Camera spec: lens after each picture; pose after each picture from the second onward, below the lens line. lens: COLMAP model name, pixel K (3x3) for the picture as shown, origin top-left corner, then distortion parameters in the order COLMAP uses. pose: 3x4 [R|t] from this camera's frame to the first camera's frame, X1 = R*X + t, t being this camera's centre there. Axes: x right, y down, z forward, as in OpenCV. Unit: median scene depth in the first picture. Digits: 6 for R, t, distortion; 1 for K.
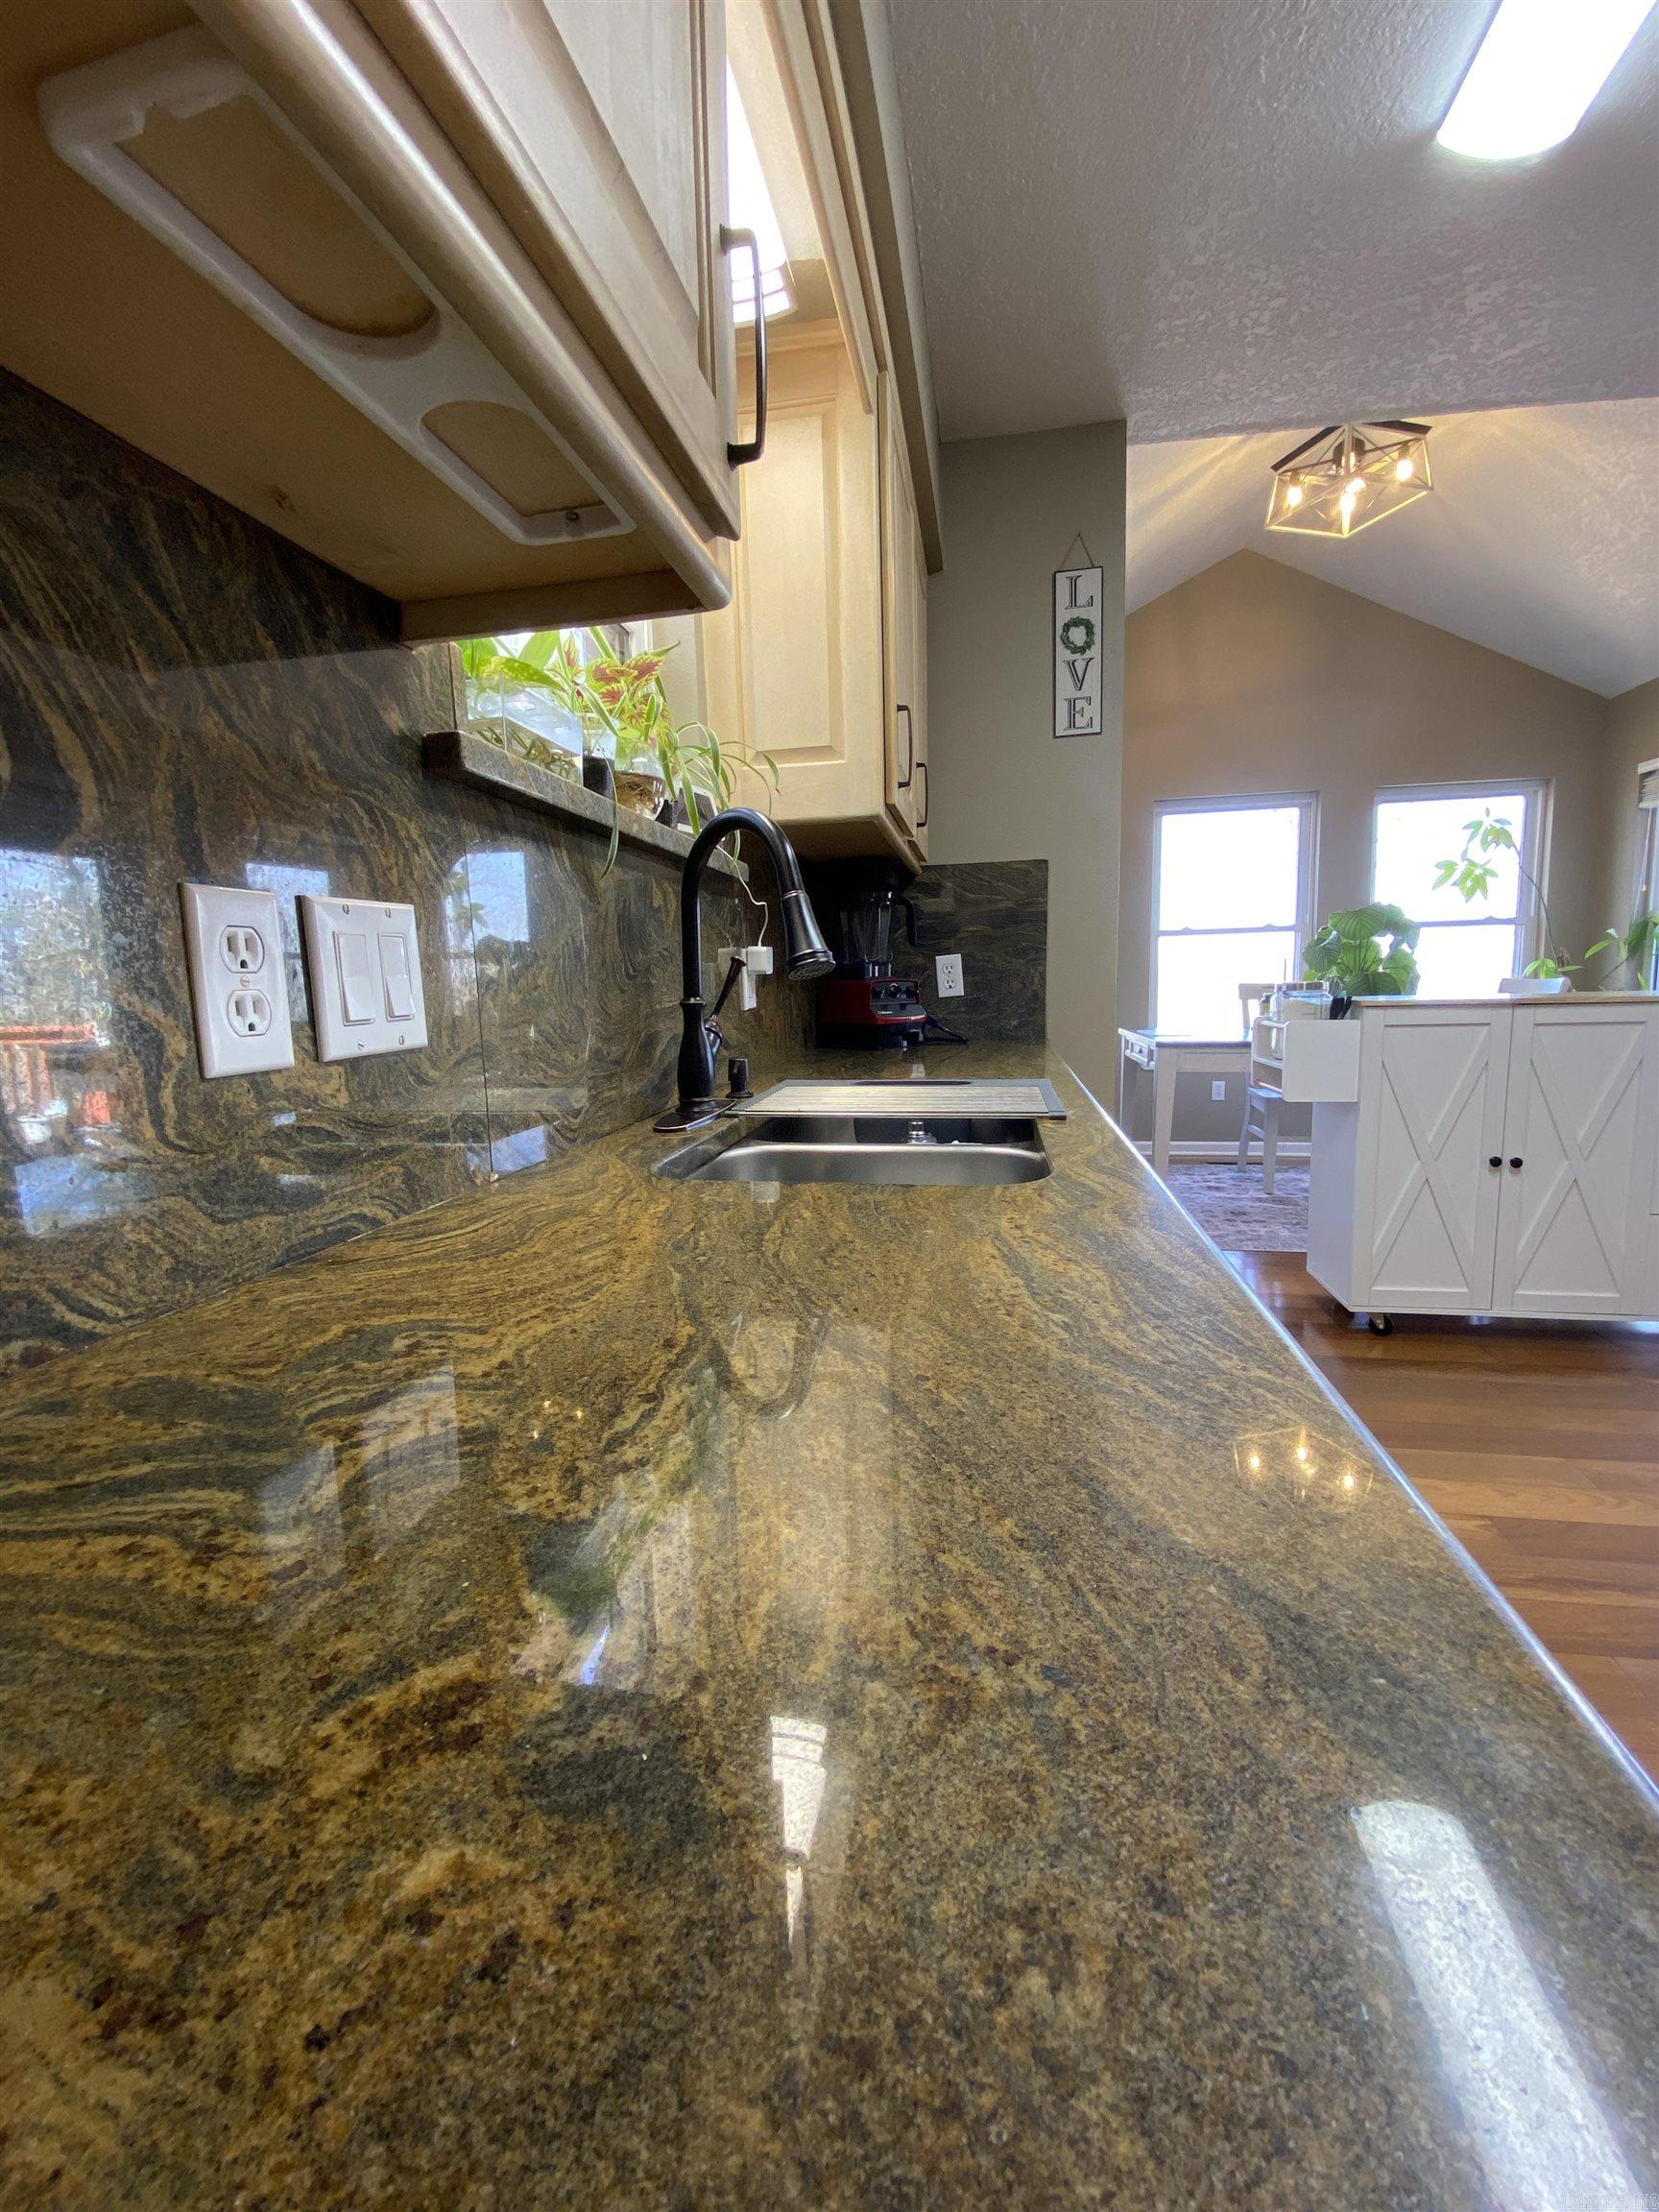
lens RADIAL K [[885.1, 0, 824.4], [0, 885.1, 1122.9], [0, 0, 1]] dist [-0.022849, -0.001157]
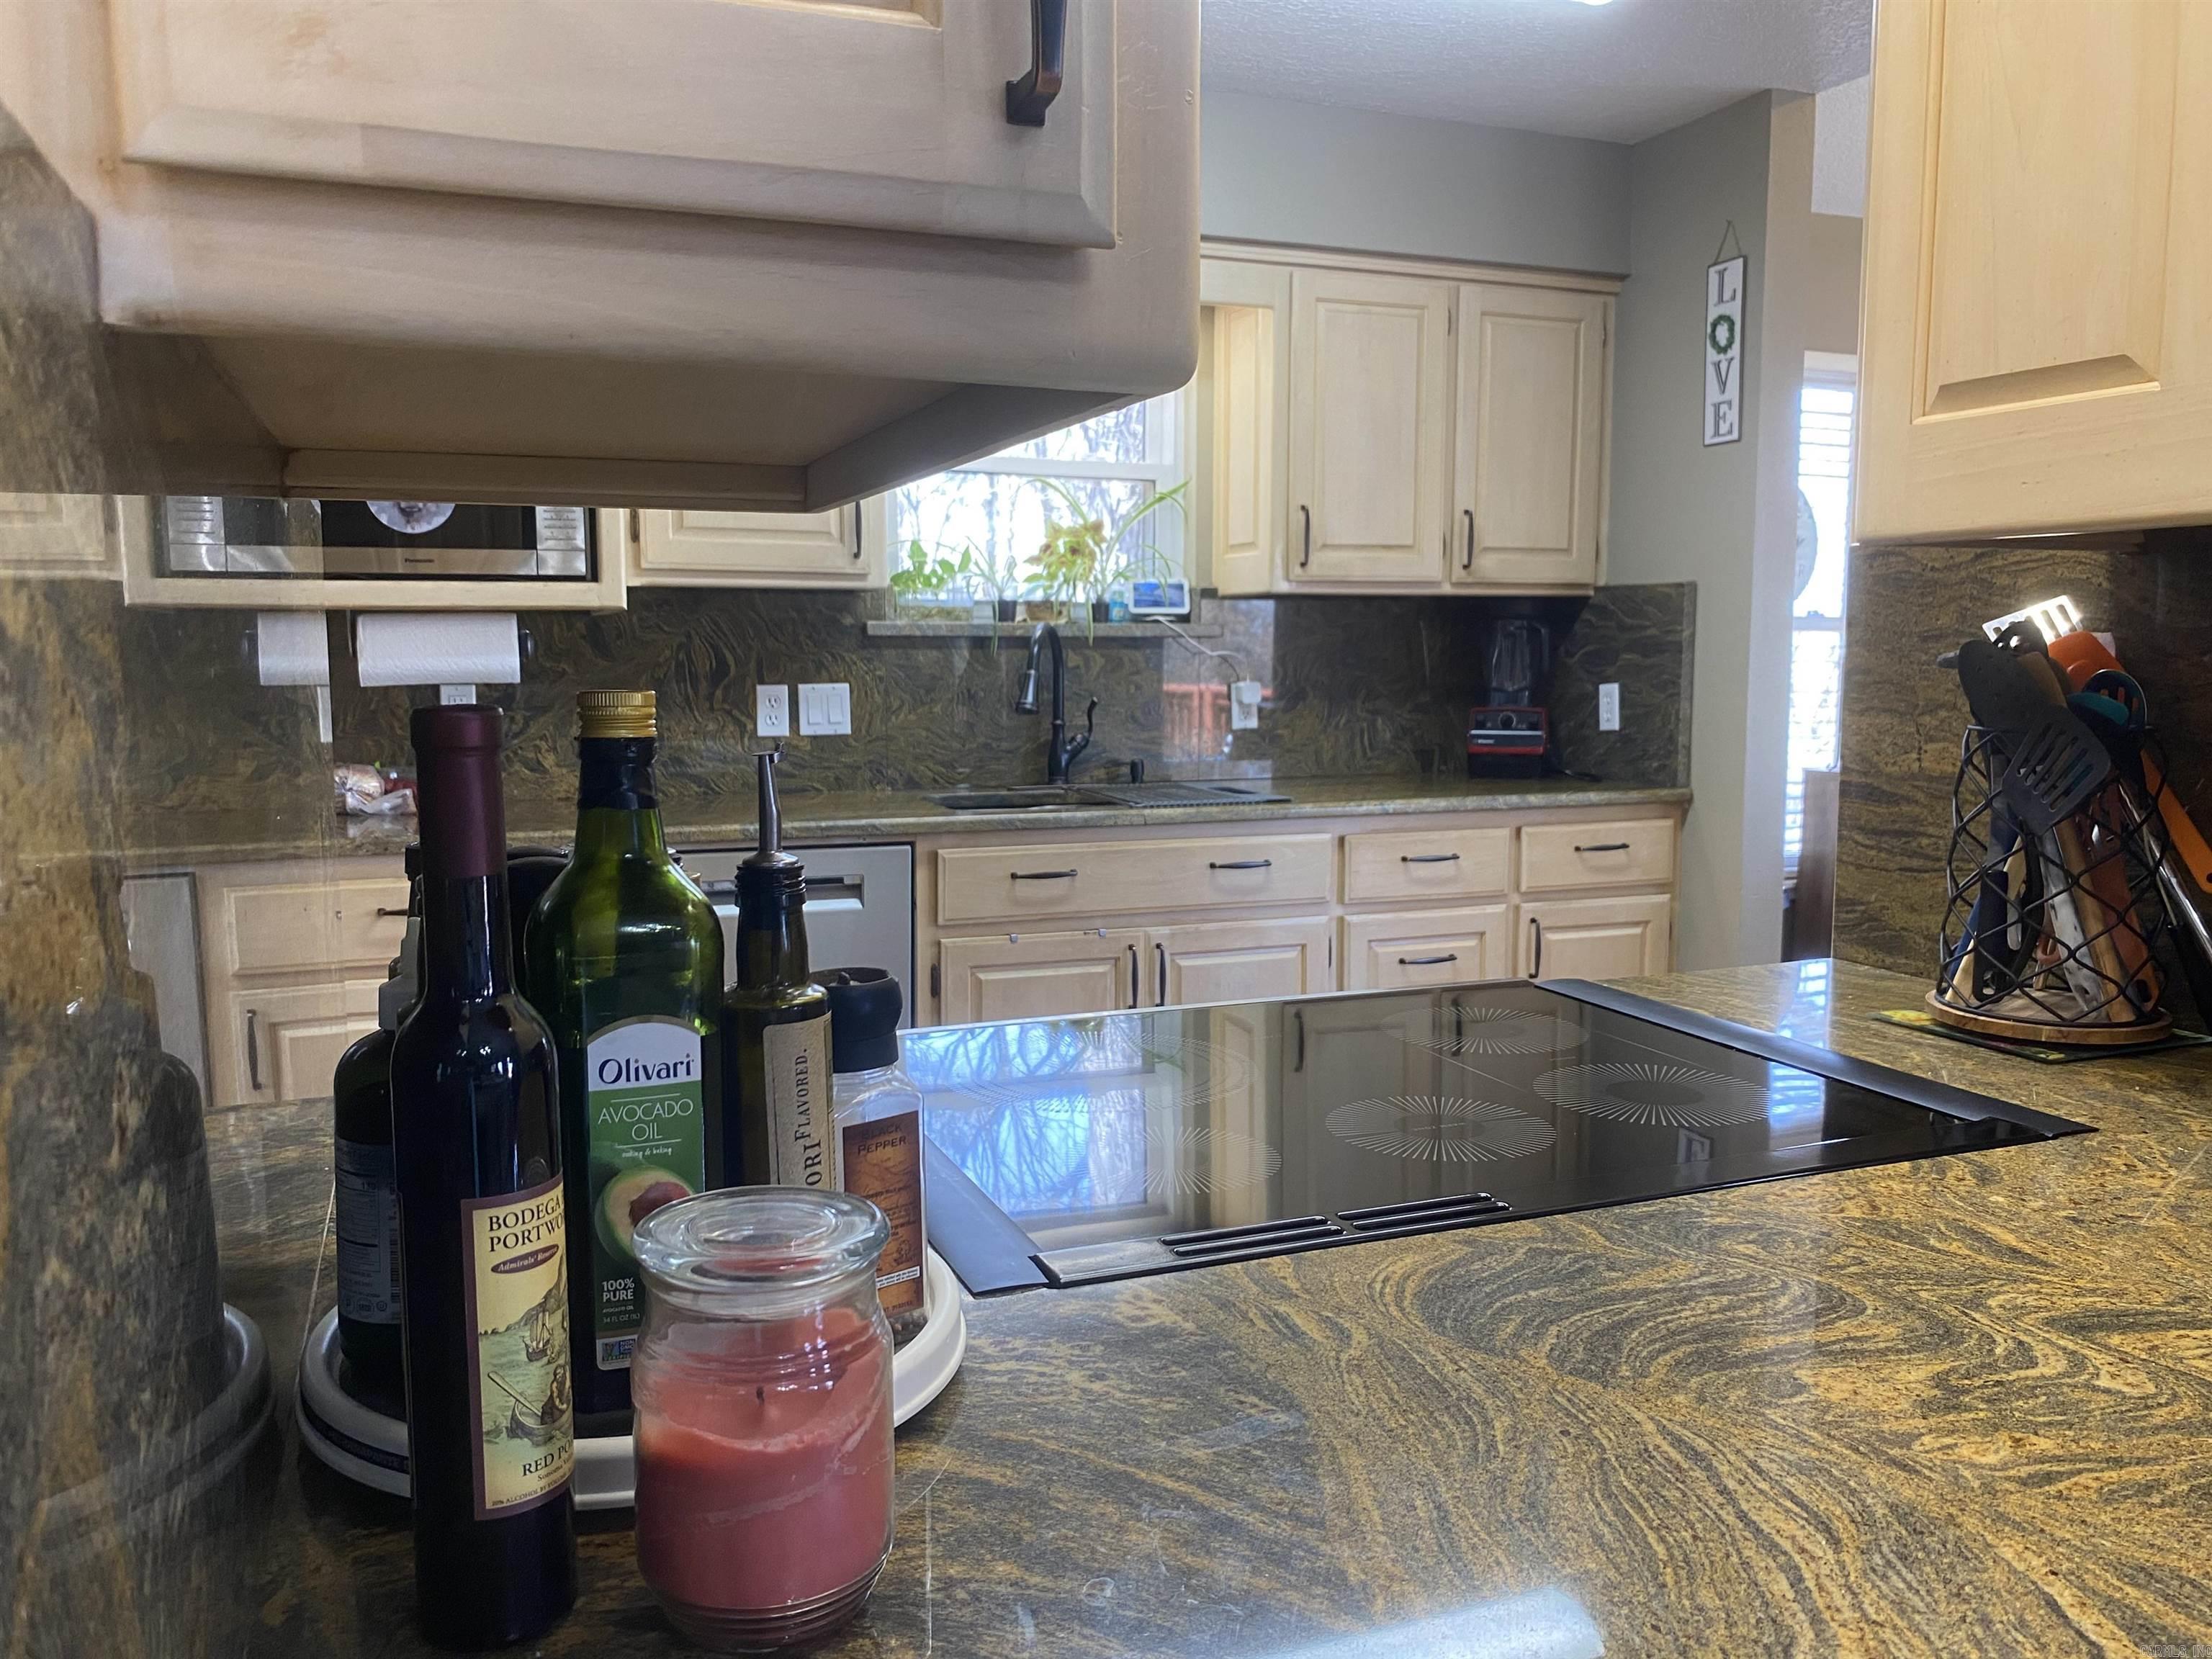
lens RADIAL K [[1689.9, 0, 1103.1], [0, 1689.9, 828.2], [0, 0, 1]] dist [-0.007517, -0.002046]
pose [[0.545725, 0.123428, -0.828825, 4.708431], [-0.149932, 0.987514, 0.048341, -0.179214], [0.824442, 0.097886, 0.557416, -1.360792]]
